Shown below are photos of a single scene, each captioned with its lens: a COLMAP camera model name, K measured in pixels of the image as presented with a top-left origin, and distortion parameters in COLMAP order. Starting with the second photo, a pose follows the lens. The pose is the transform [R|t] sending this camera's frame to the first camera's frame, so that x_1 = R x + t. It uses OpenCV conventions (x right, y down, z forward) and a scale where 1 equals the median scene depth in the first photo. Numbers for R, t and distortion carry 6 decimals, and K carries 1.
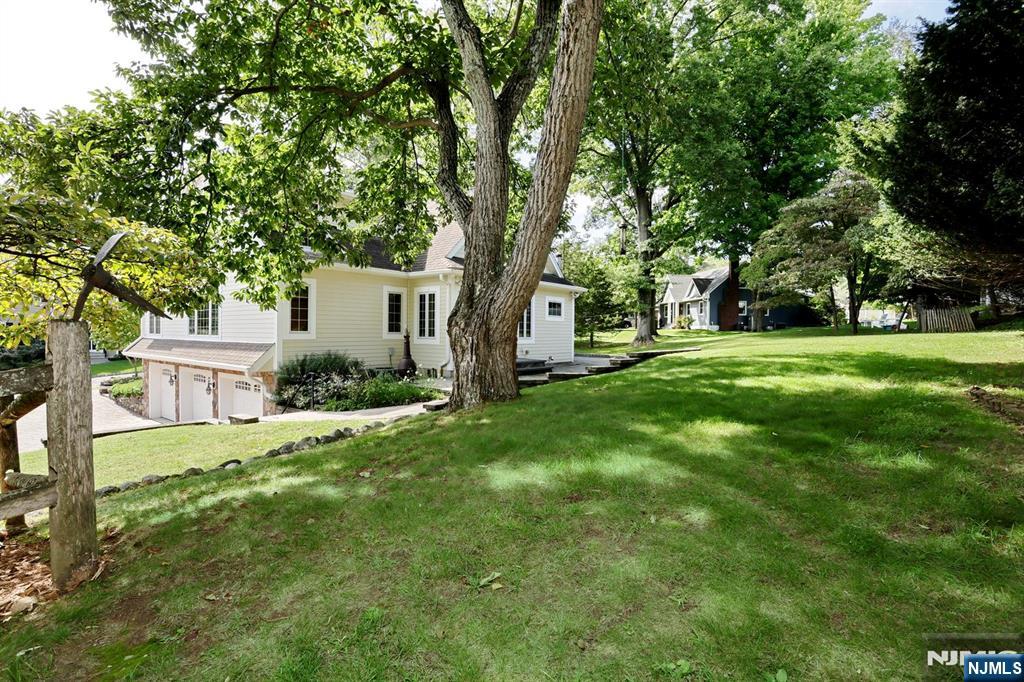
lens RADIAL K [[509.1, 0, 509.0], [0, 509.1, 338.3], [0, 0, 1]] dist [-0.020611, -0.000174]
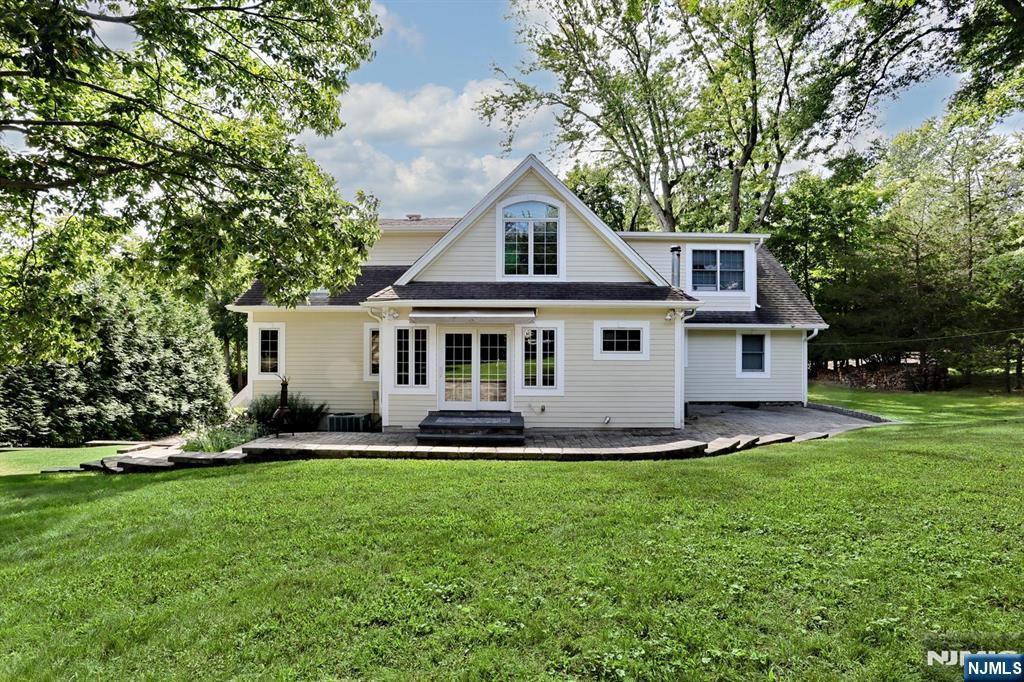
lens RADIAL K [[509.1, 0, 511.4], [0, 509.1, 343.0], [0, 0, 1]] dist [-0.020611, -0.000174]
pose [[0.607691, -0.011958, -0.794084, 0.356558], [-0.005693, 0.999795, -0.019412, -0.030036], [0.794153, 0.016317, 0.607498, 0.377799]]
